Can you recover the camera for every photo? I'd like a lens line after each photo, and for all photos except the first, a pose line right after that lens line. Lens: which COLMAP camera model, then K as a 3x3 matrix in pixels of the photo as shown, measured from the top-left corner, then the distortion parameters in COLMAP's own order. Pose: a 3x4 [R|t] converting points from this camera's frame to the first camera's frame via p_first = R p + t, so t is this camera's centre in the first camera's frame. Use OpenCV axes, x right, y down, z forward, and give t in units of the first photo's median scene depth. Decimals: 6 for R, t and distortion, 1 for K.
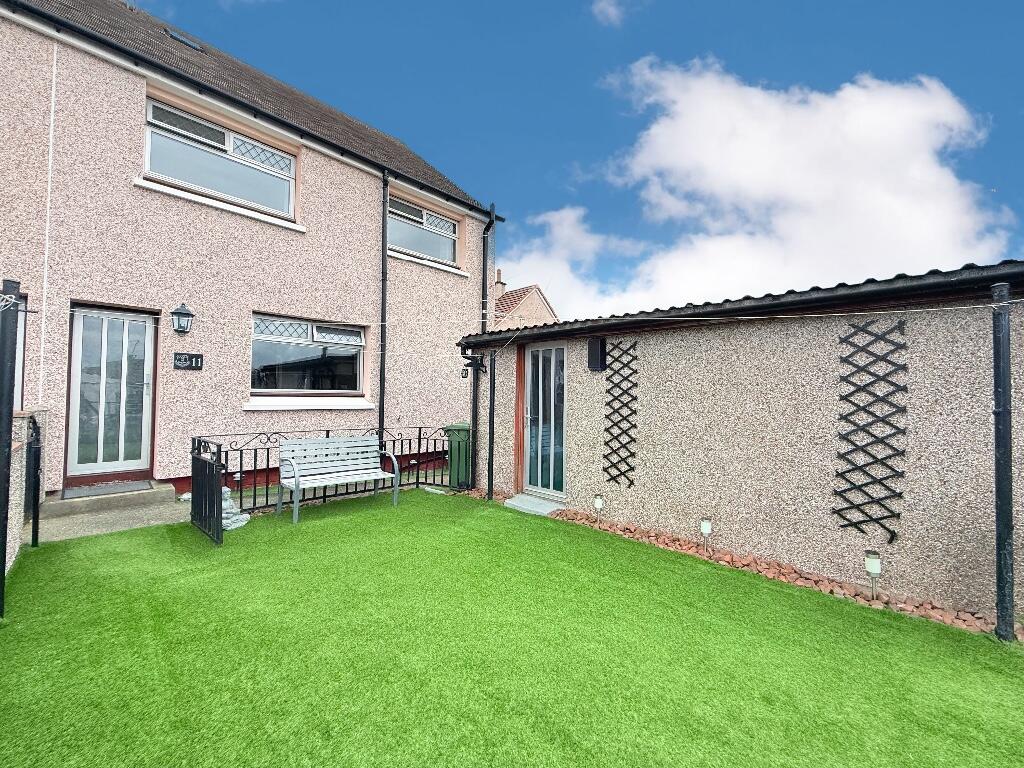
lens RADIAL K [[406.8, 0, 508.5], [0, 406.8, 385.5], [0, 0, 1]] dist [-0.001092, 0.000507]
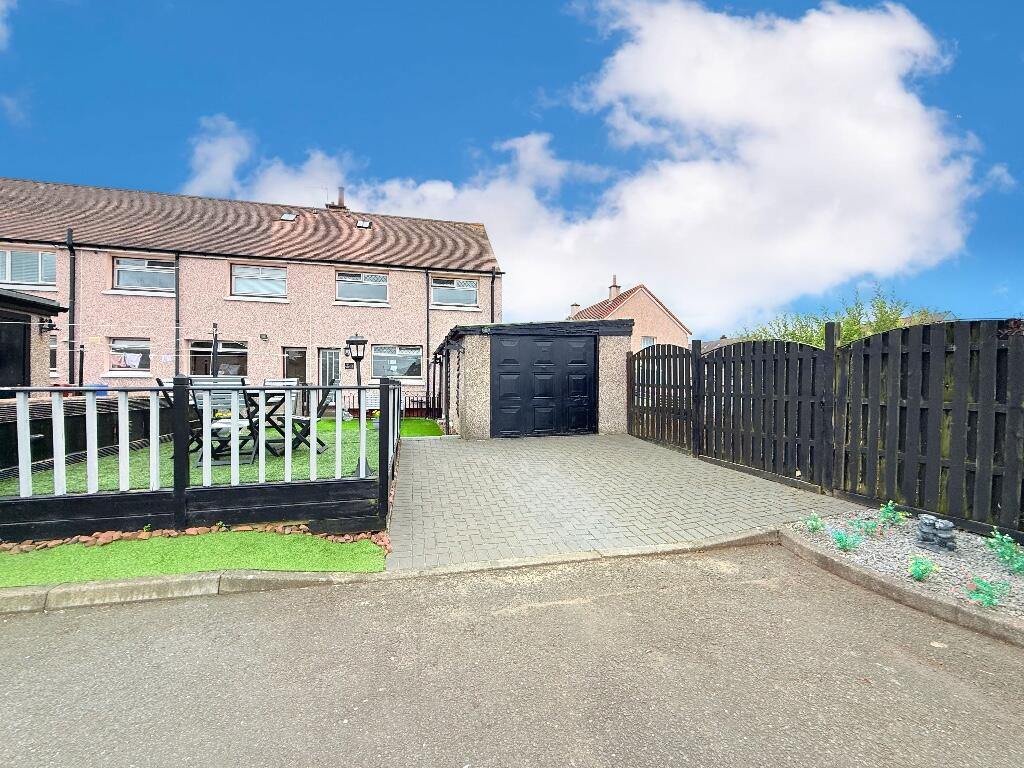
lens RADIAL K [[406.8, 0, 508.5], [0, 406.8, 385.5], [0, 0, 1]] dist [-0.001092, 0.000507]
pose [[0.836765, -0.010709, -0.547457, 1.314403], [0.020005, 0.999739, 0.011021, 0.051664], [0.547196, -0.020174, 0.836761, -0.565544]]
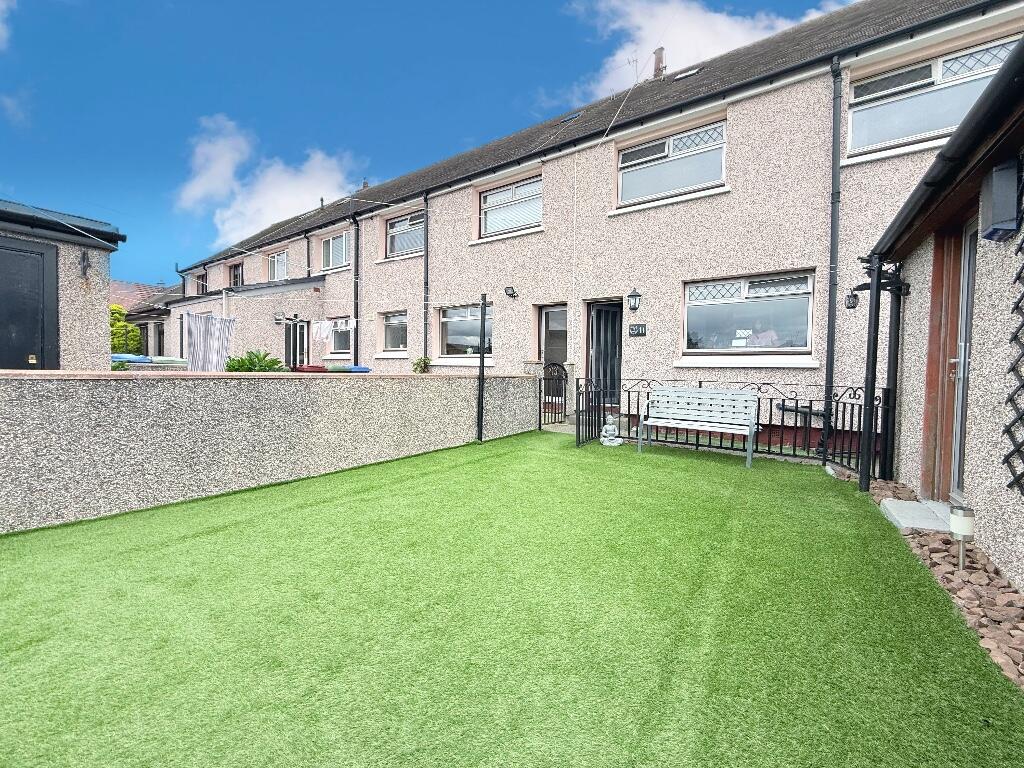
lens RADIAL K [[406.8, 0, 508.5], [0, 406.8, 385.5], [0, 0, 1]] dist [-0.001092, 0.000507]
pose [[0.171935, 0.023924, -0.984818, 0.413991], [0.012911, 0.999564, 0.026536, 0.072087], [0.985024, -0.017277, 0.171552, 0.282608]]
